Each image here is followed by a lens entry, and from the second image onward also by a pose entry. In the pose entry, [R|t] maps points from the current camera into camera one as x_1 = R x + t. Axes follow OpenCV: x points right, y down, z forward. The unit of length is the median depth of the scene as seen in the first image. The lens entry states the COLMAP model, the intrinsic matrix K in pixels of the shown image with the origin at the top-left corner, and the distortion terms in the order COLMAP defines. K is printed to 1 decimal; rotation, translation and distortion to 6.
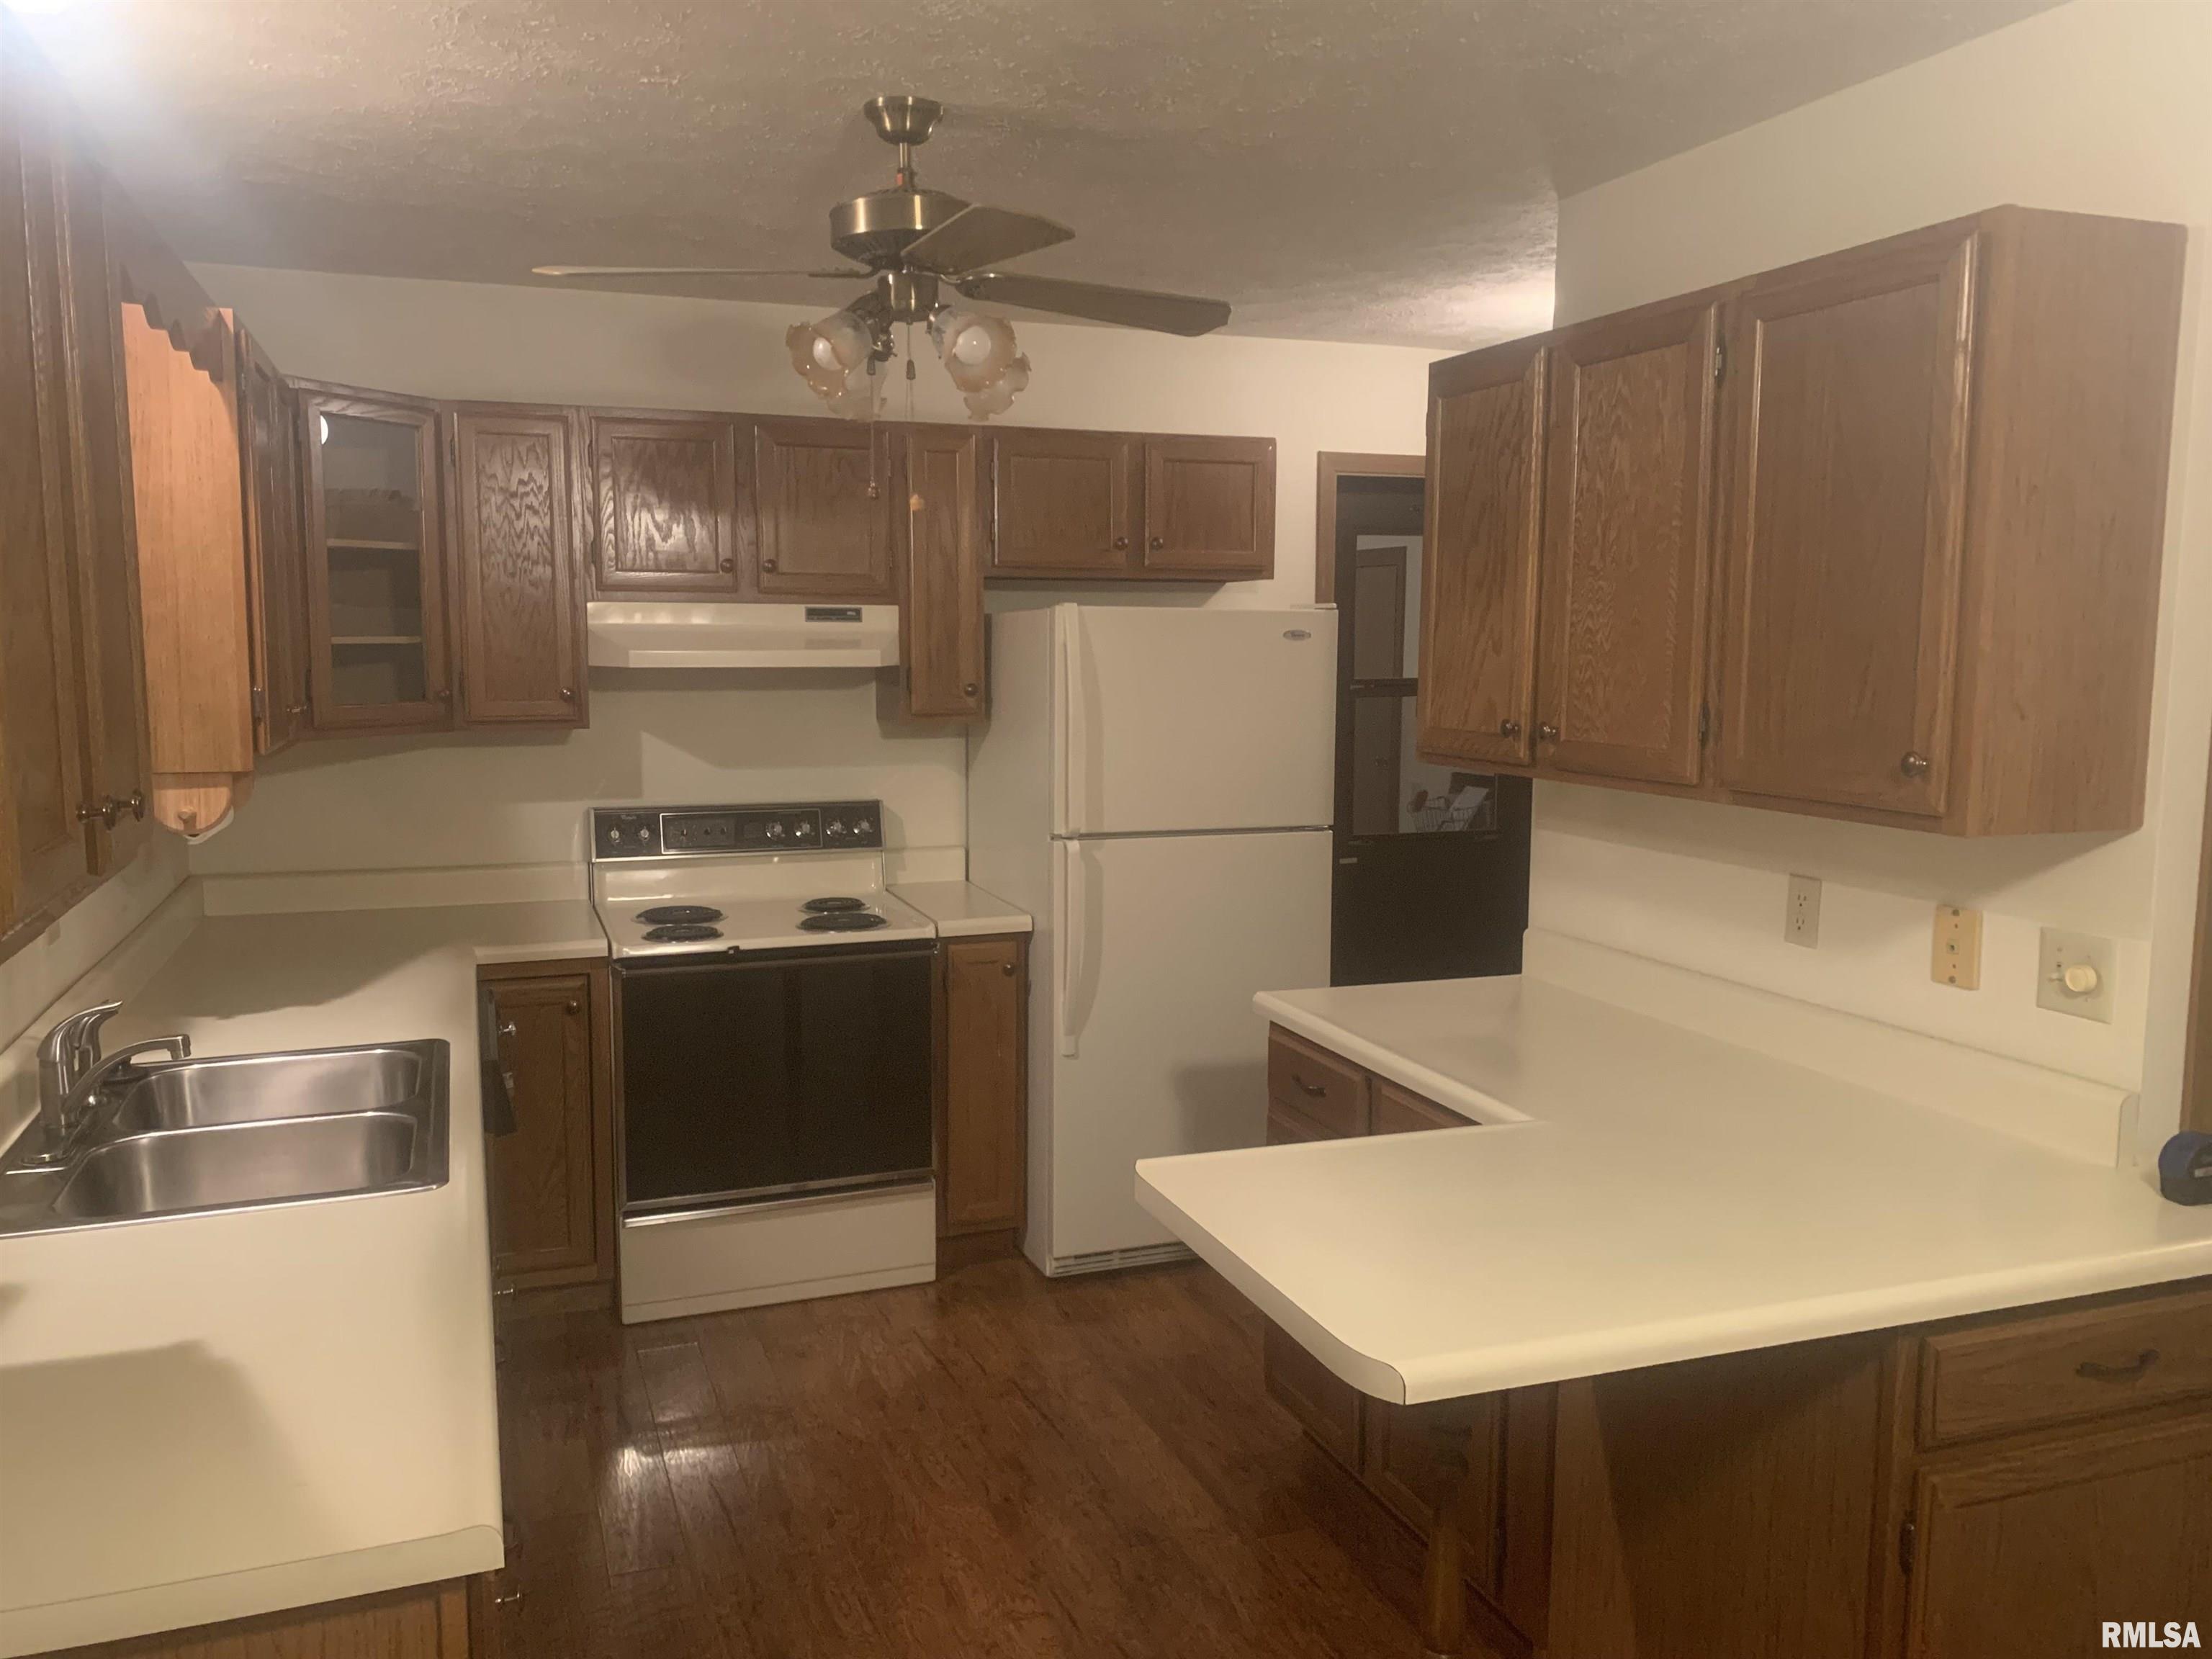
lens RADIAL K [[1675.0, 0, 1085.3], [0, 1675.0, 829.6], [0, 0, 1]] dist [0.030423, -0.033302]
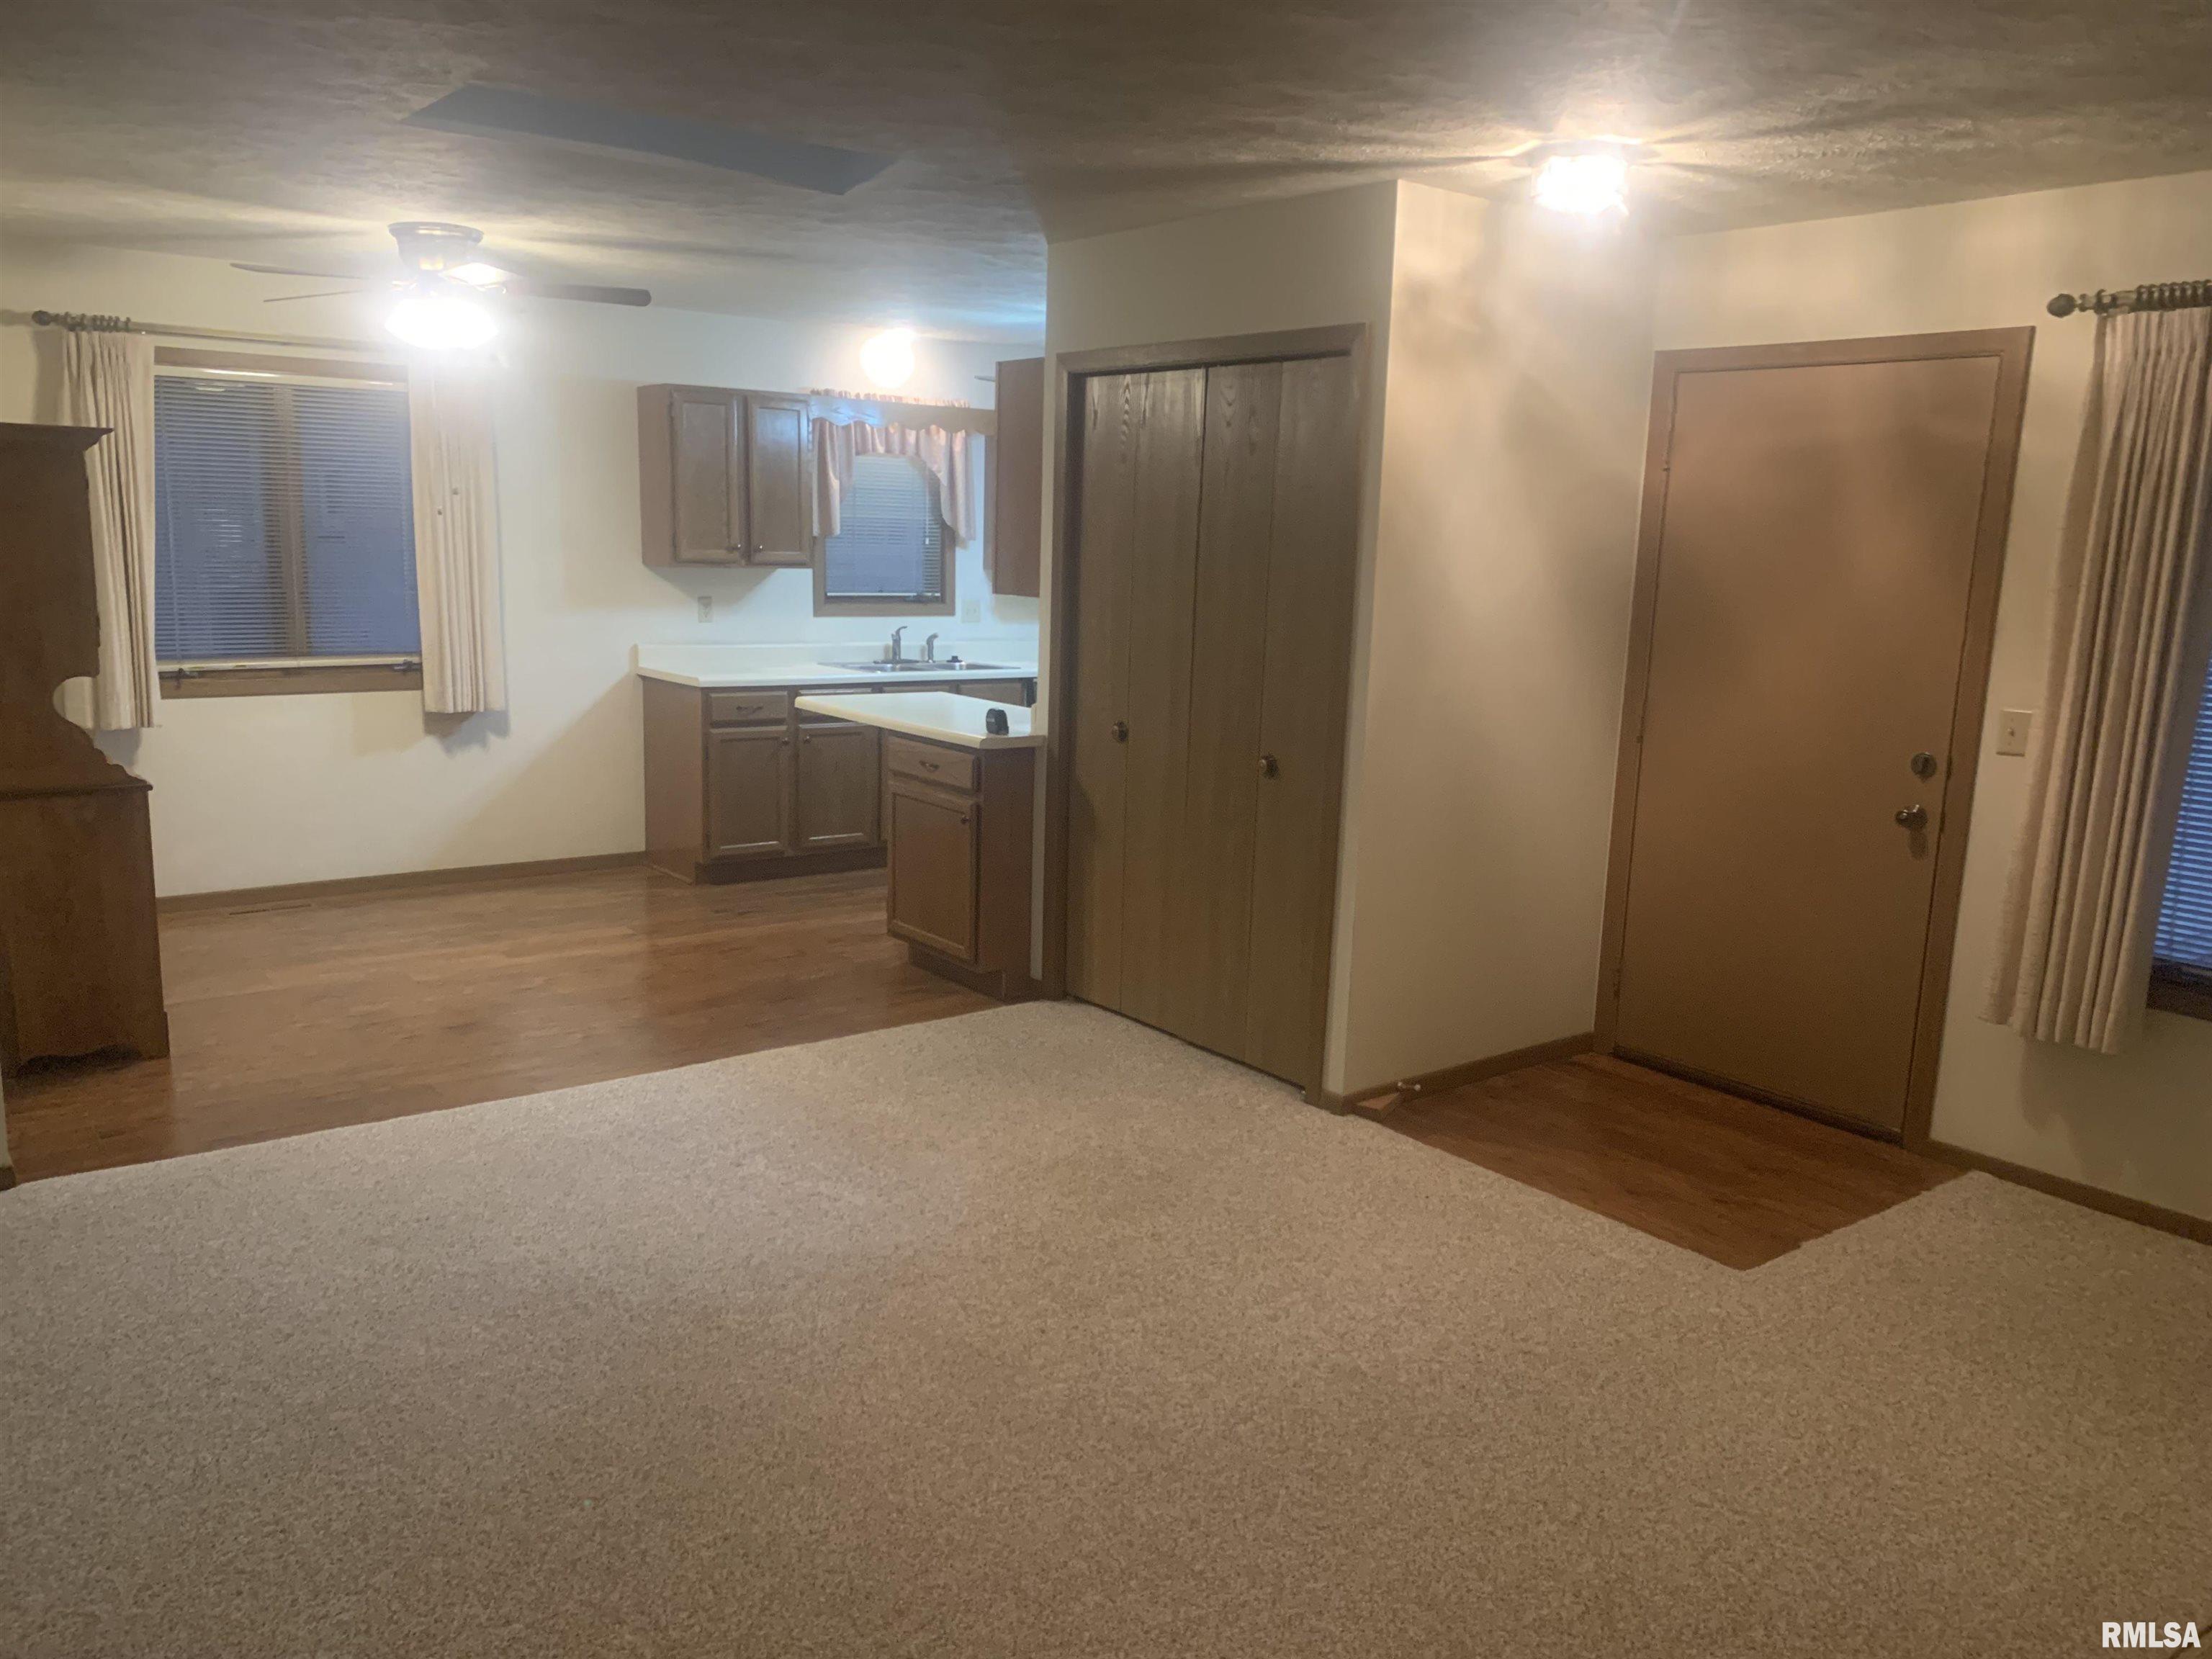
lens RADIAL K [[1675.0, 0, 1103.4], [0, 1675.0, 831.2], [0, 0, 1]] dist [0.030423, -0.033302]
pose [[0.307394, 0.171407, -0.936018, 1.741128], [-0.141145, 0.980975, 0.133287, -0.000378], [0.941056, 0.091143, 0.325739, 0.174616]]
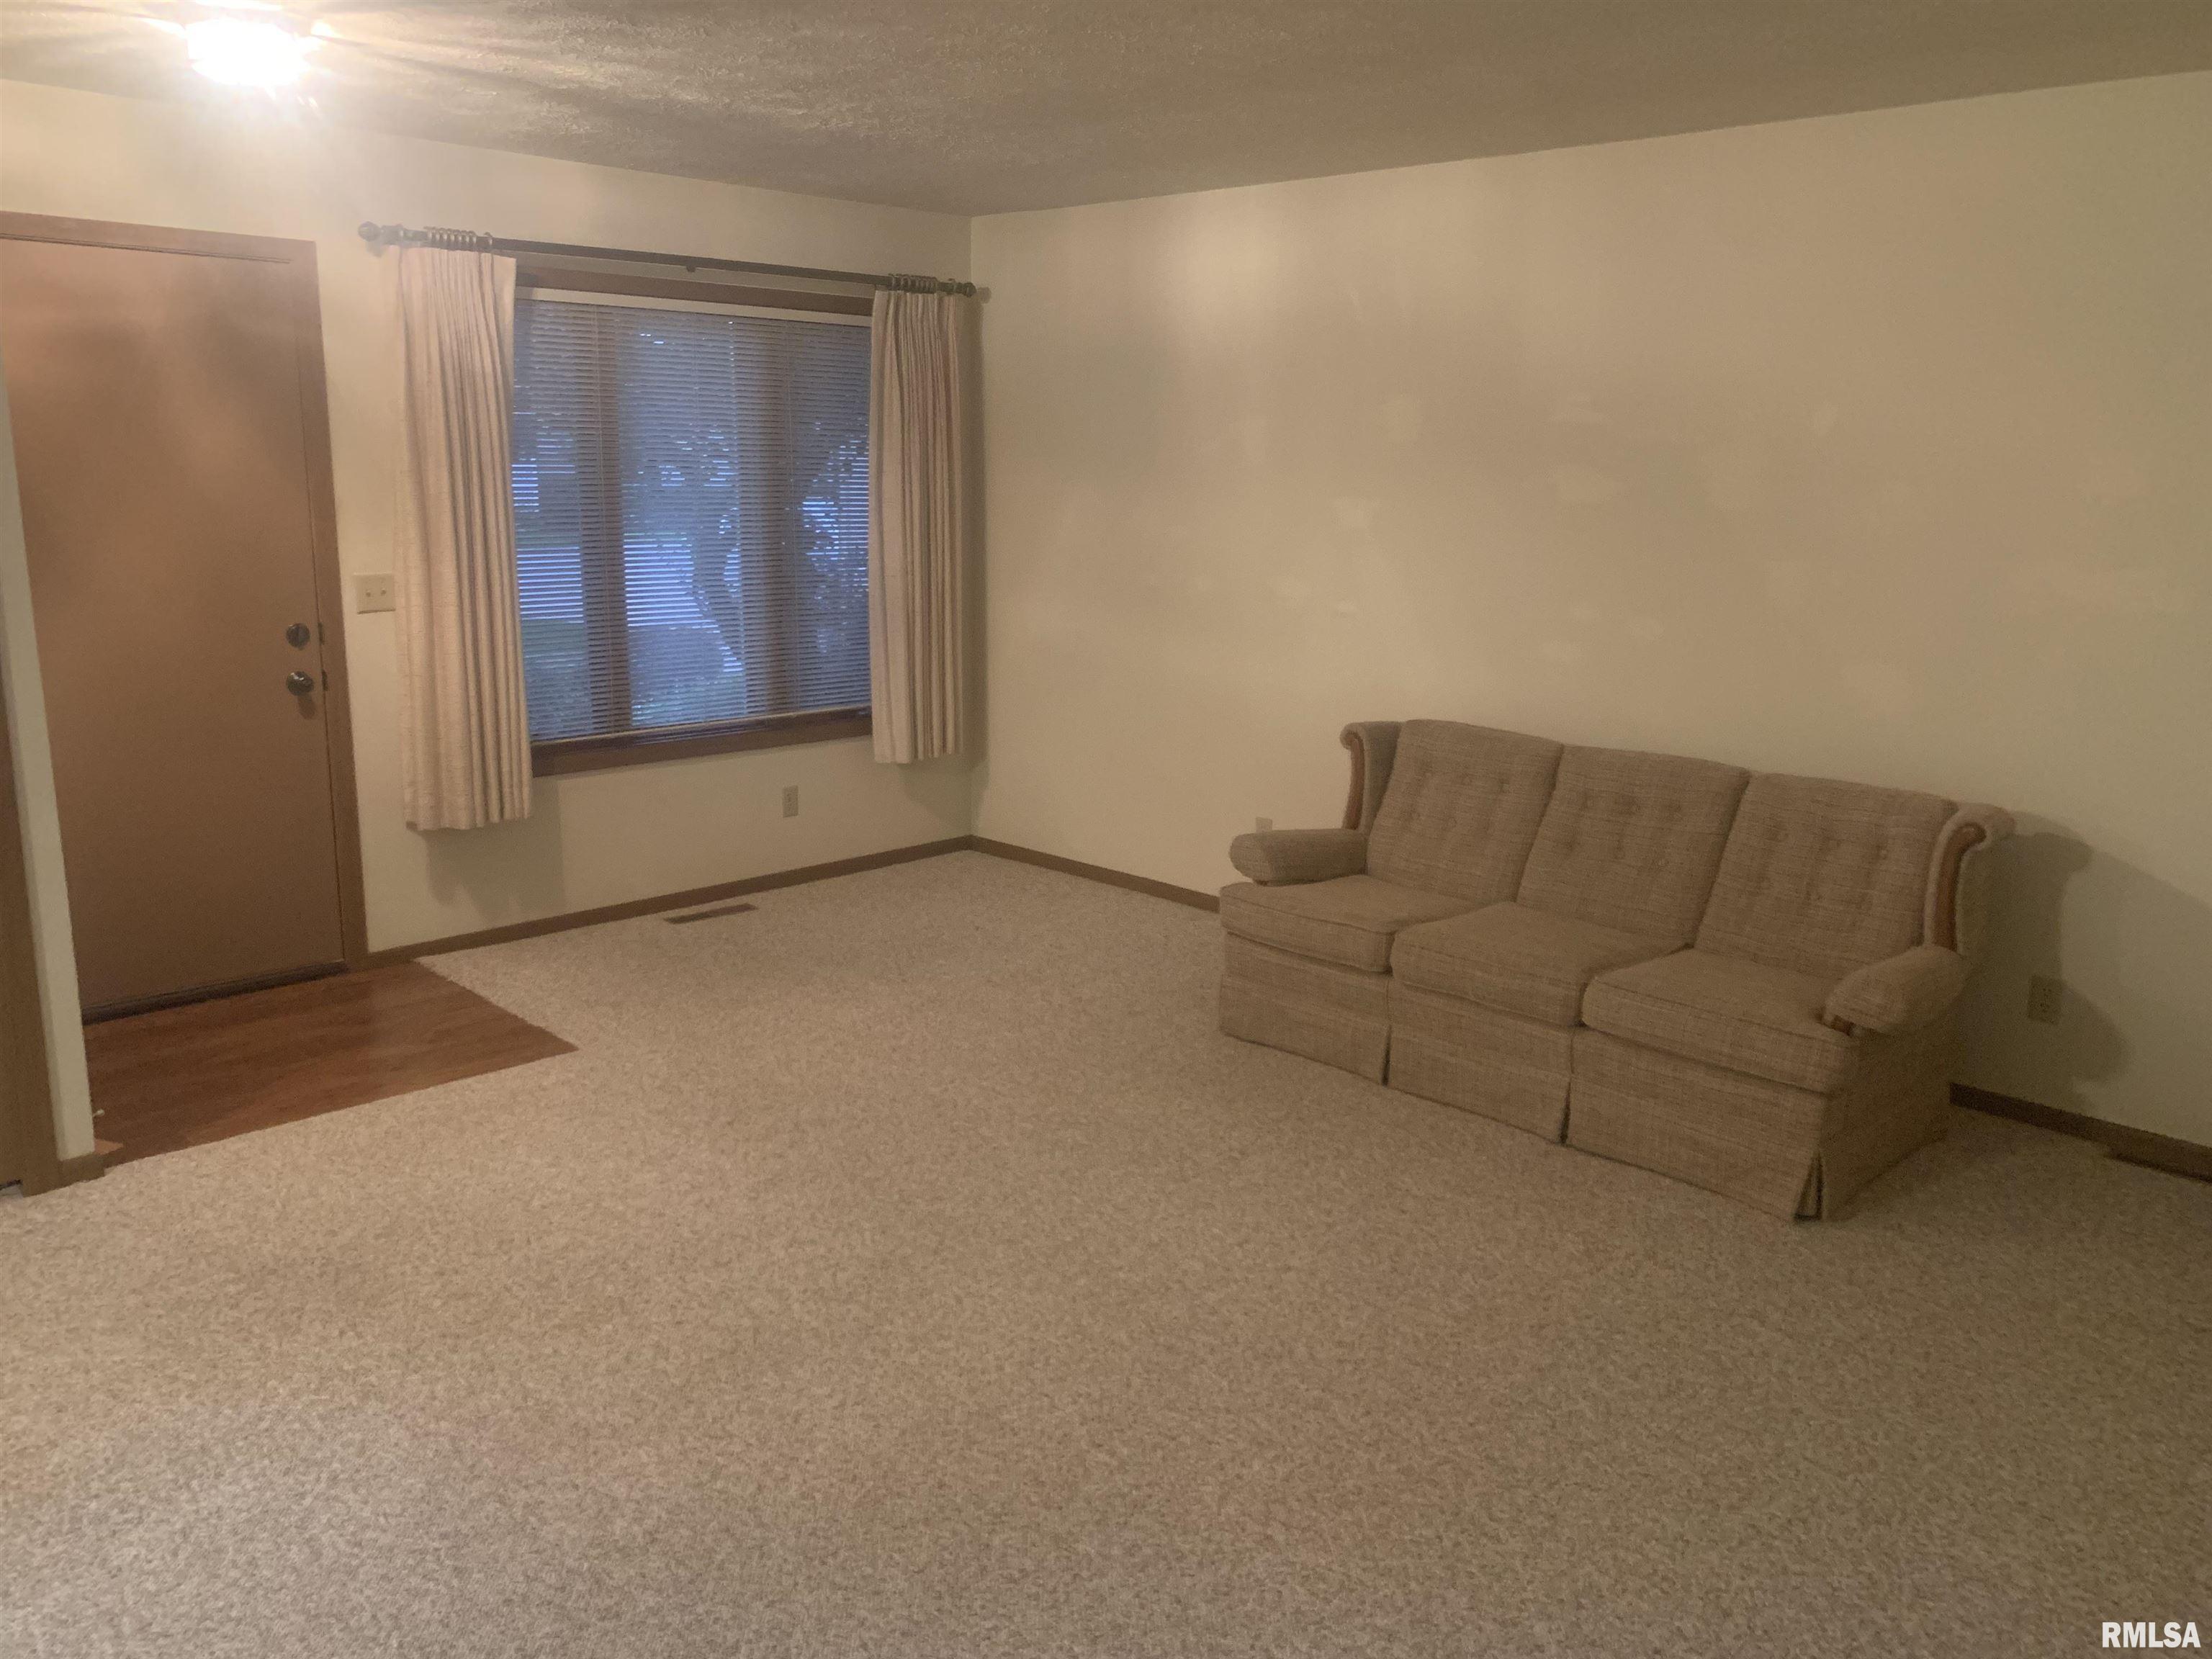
lens RADIAL K [[1675.0, 0, 1093.4], [0, 1675.0, 805.7], [0, 0, 1]] dist [0.030423, -0.033302]
pose [[0.905780, -0.078717, 0.416372, 0.841147], [0.040544, 0.994186, 0.099756, 0.054721], [-0.421804, -0.073476, 0.903705, -0.333111]]
